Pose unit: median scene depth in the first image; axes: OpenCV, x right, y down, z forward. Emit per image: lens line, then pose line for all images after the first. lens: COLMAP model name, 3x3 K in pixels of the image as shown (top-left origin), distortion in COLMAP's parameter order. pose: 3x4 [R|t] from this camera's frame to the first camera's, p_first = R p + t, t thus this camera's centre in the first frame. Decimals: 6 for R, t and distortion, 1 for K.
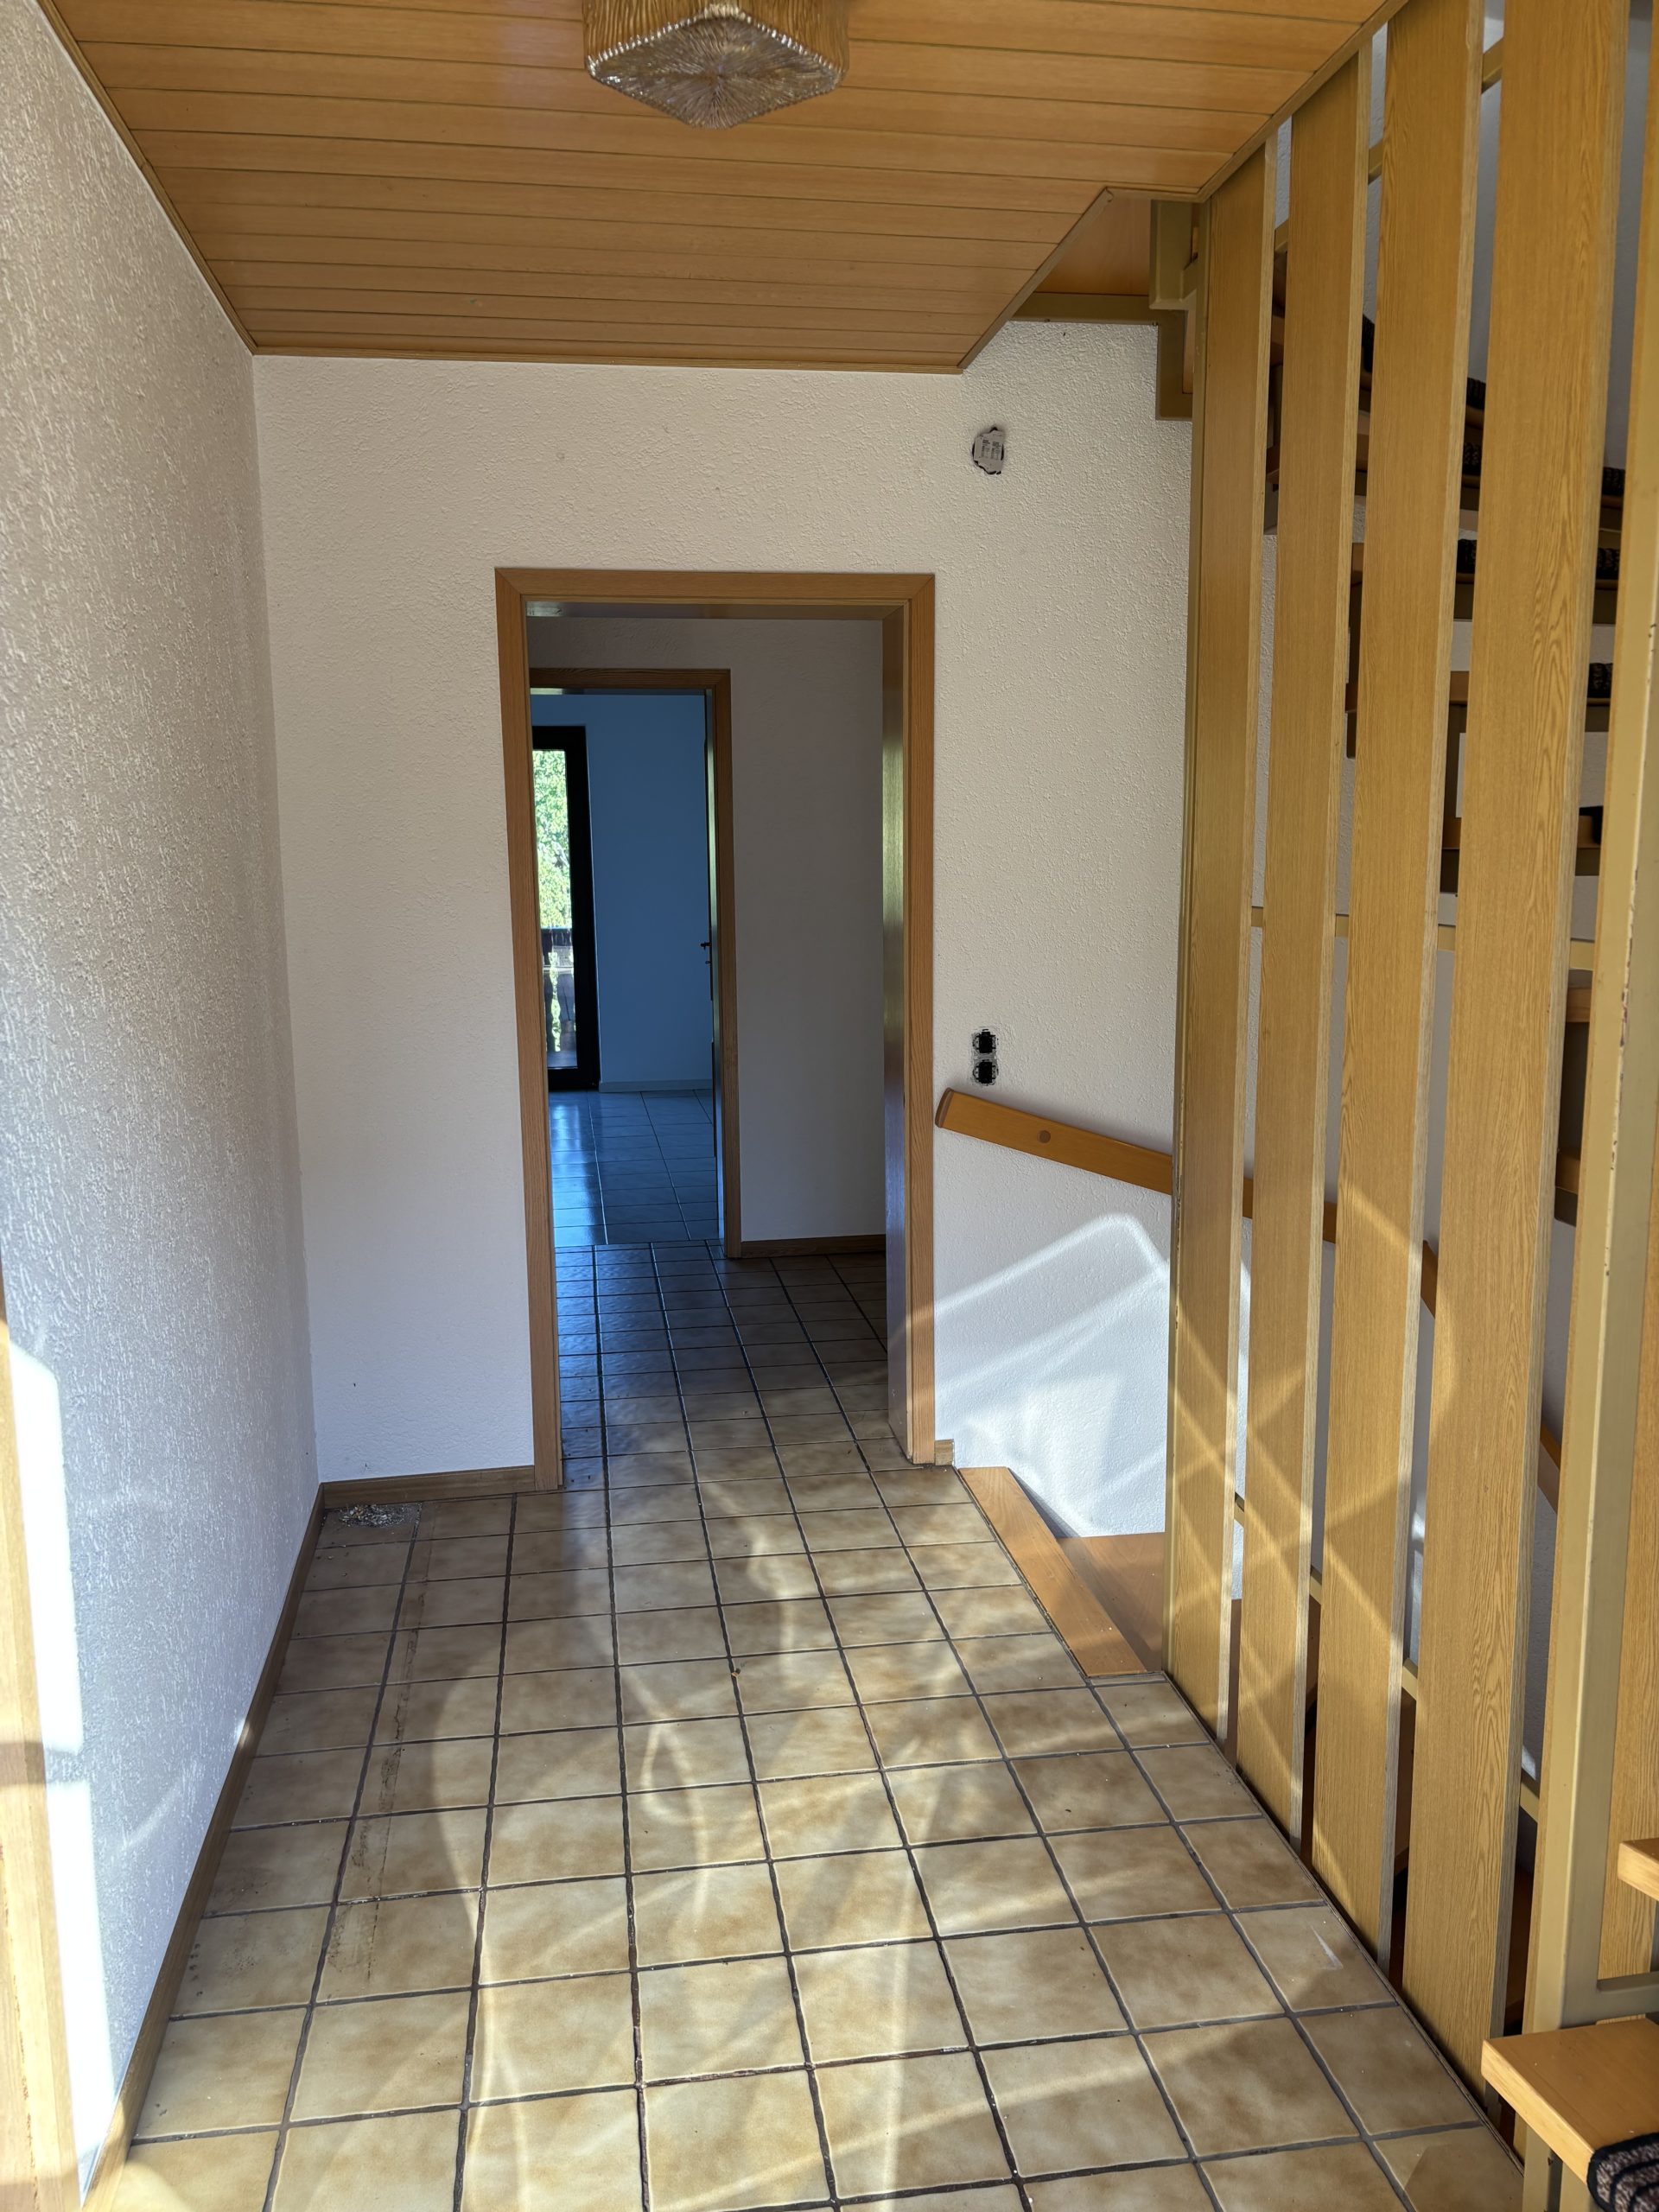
lens RADIAL K [[1691.1, 0, 836.1], [0, 1691.1, 1130.2], [0, 0, 1]] dist [0.077908, -0.270002]
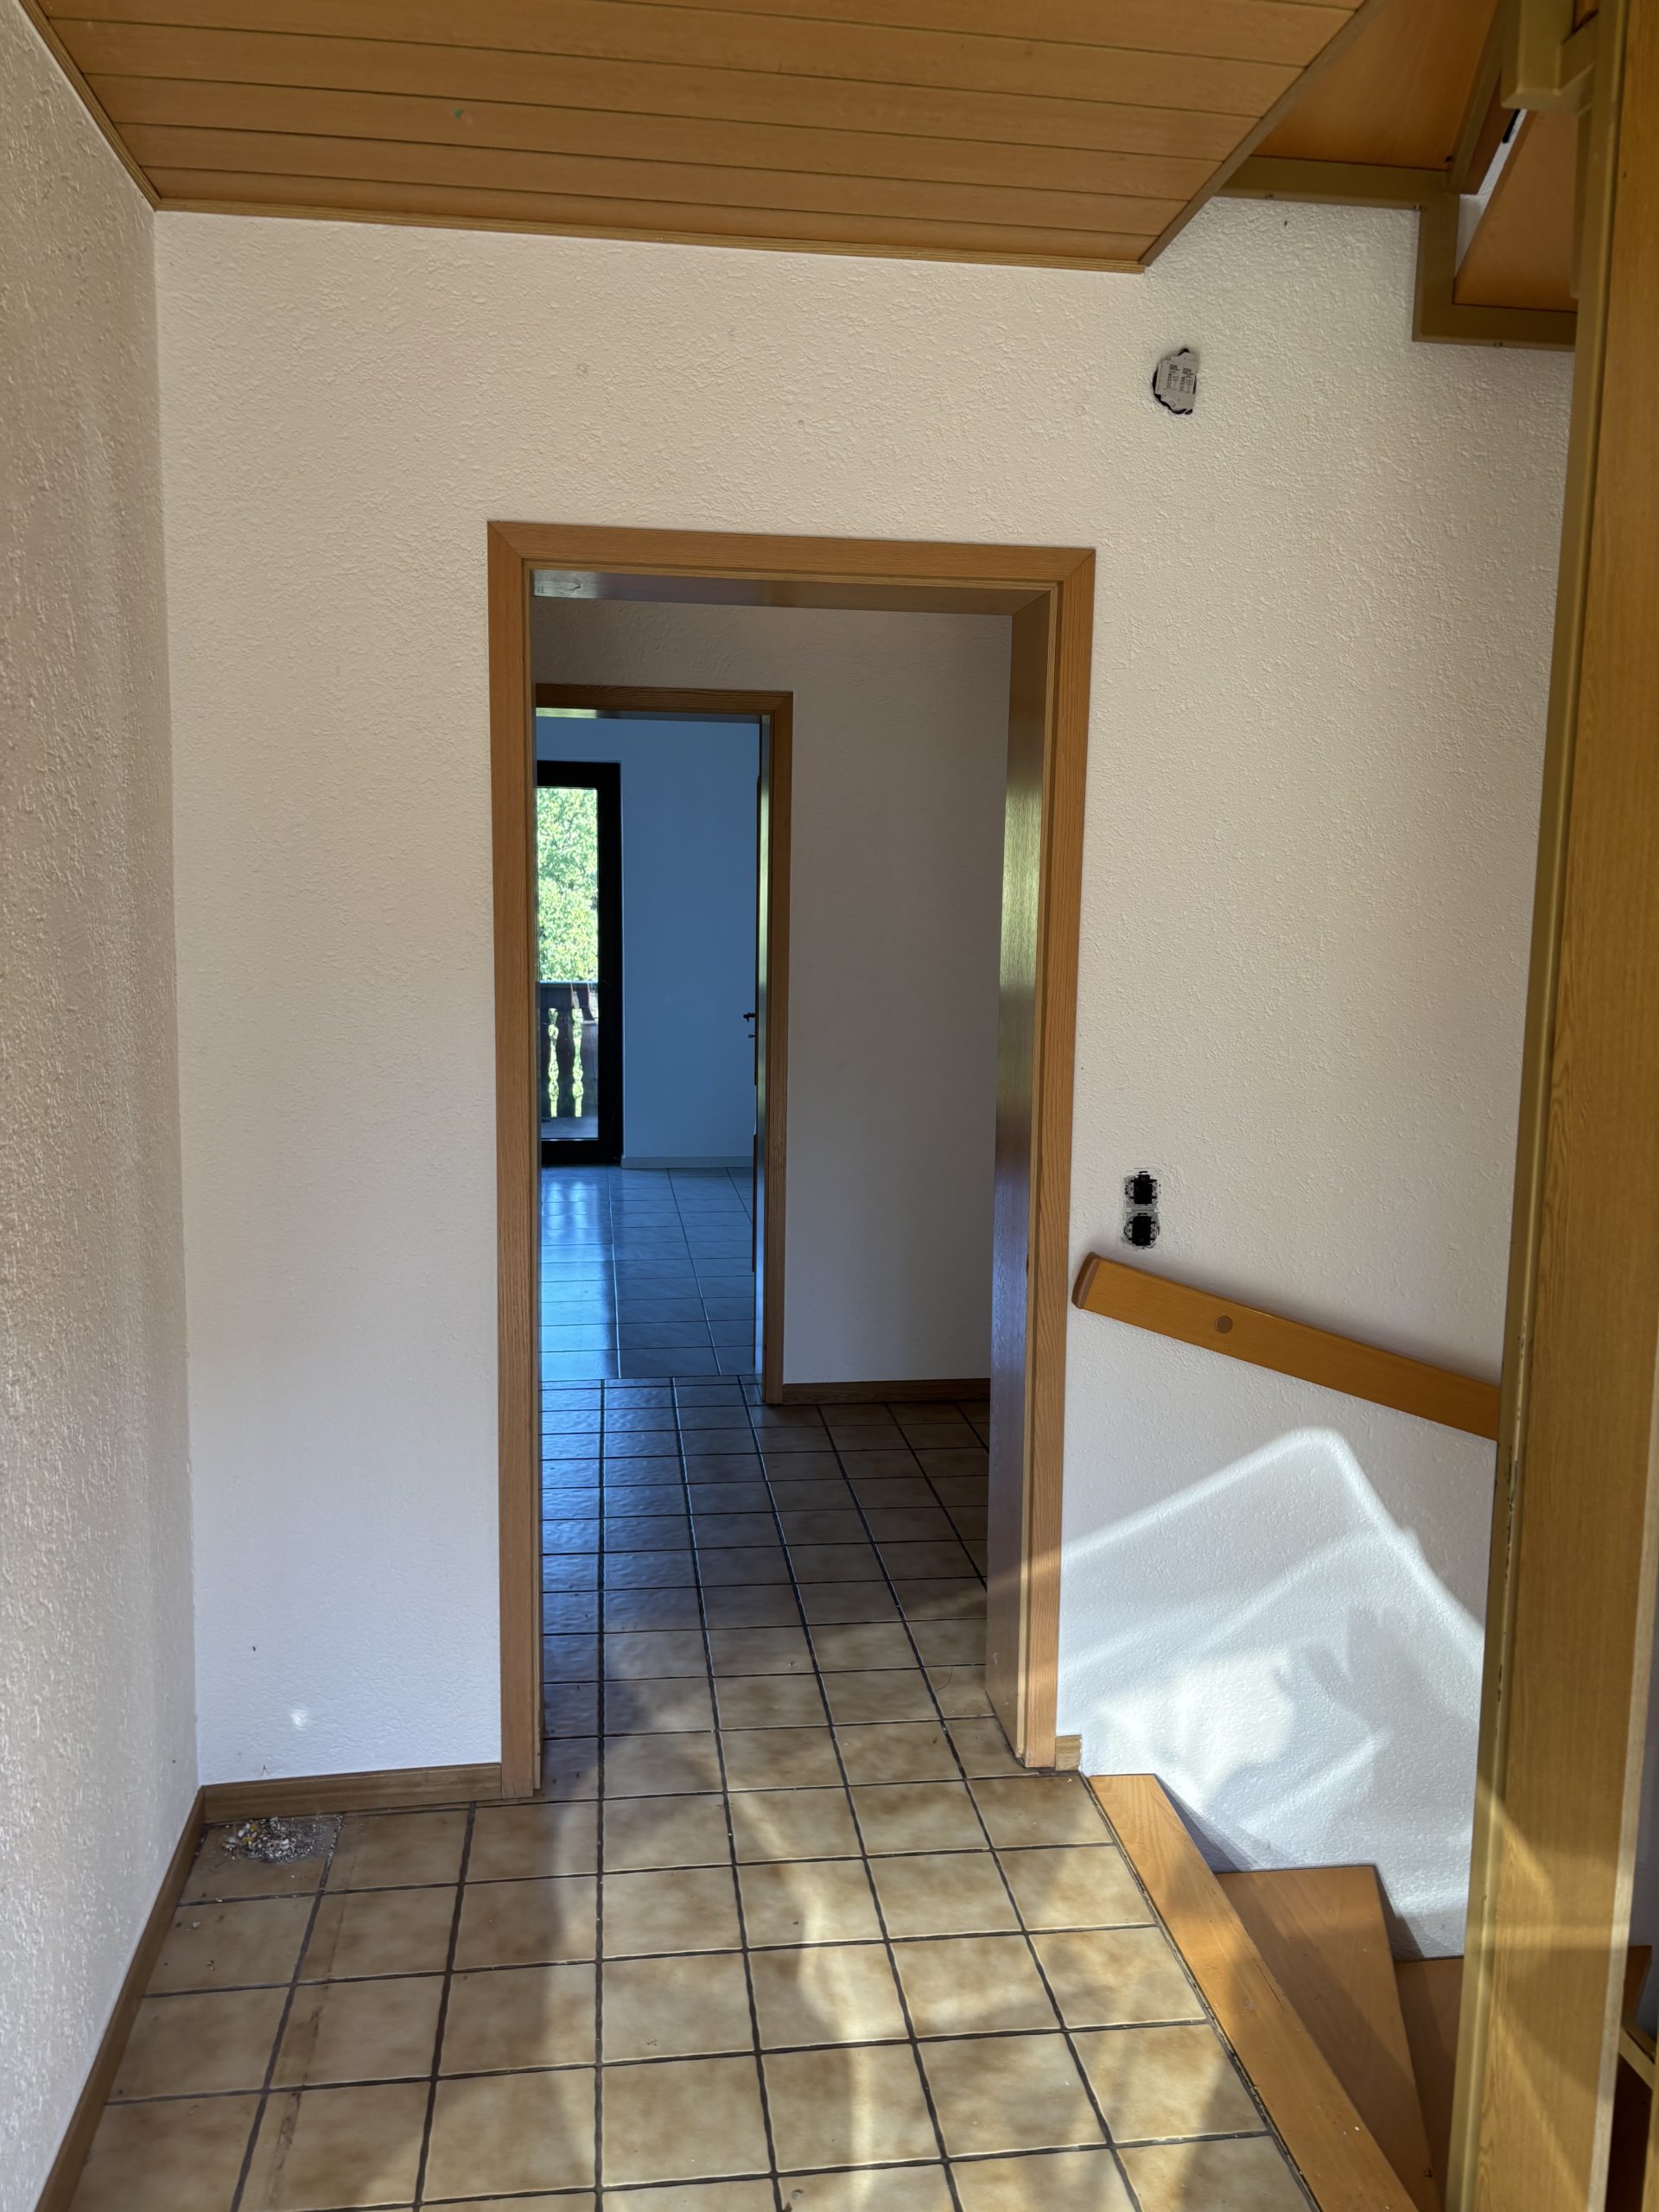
lens RADIAL K [[1669.6, 0, 829.5], [0, 1669.6, 1106.0], [0, 0, 1]] dist [-0.005593, 0.000403]
pose [[0.999401, 0.028880, -0.019072, -0.034491], [-0.029615, 0.998784, -0.039407, -0.058007], [0.017911, 0.039948, 0.999041, 0.294869]]
